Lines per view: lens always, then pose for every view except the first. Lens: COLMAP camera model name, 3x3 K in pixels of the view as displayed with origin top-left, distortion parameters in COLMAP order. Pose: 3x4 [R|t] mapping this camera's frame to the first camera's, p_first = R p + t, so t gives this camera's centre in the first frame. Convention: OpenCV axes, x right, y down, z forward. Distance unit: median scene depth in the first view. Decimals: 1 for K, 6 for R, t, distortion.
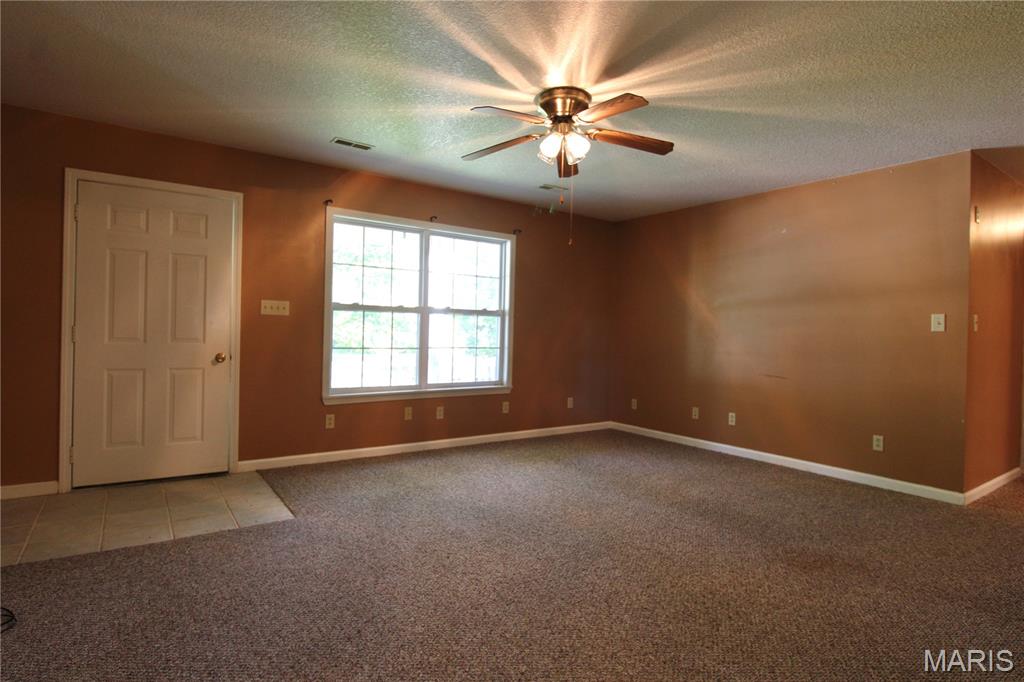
lens RADIAL K [[543.3, 0, 513.7], [0, 543.3, 342.1], [0, 0, 1]] dist [0.003305, 0.001597]
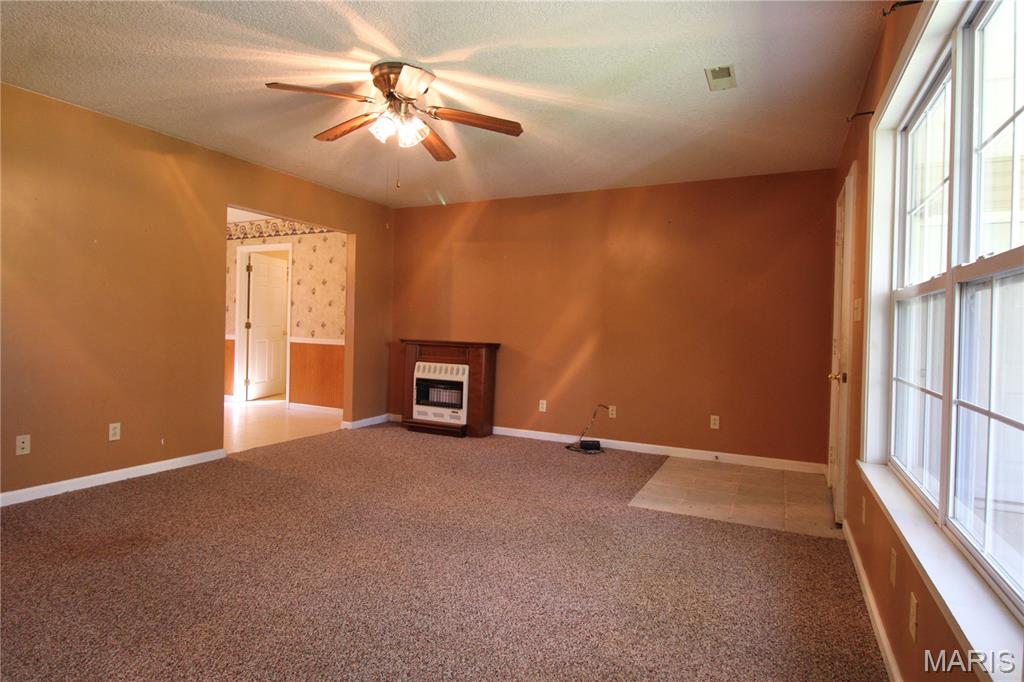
lens RADIAL K [[543.3, 0, 513.4], [0, 543.3, 337.4], [0, 0, 1]] dist [0.003305, 0.001597]
pose [[-0.878698, -0.034200, -0.476151, 0.362447], [-0.055022, 0.998039, 0.029855, -0.036468], [0.474196, 0.052432, -0.878857, 2.000219]]
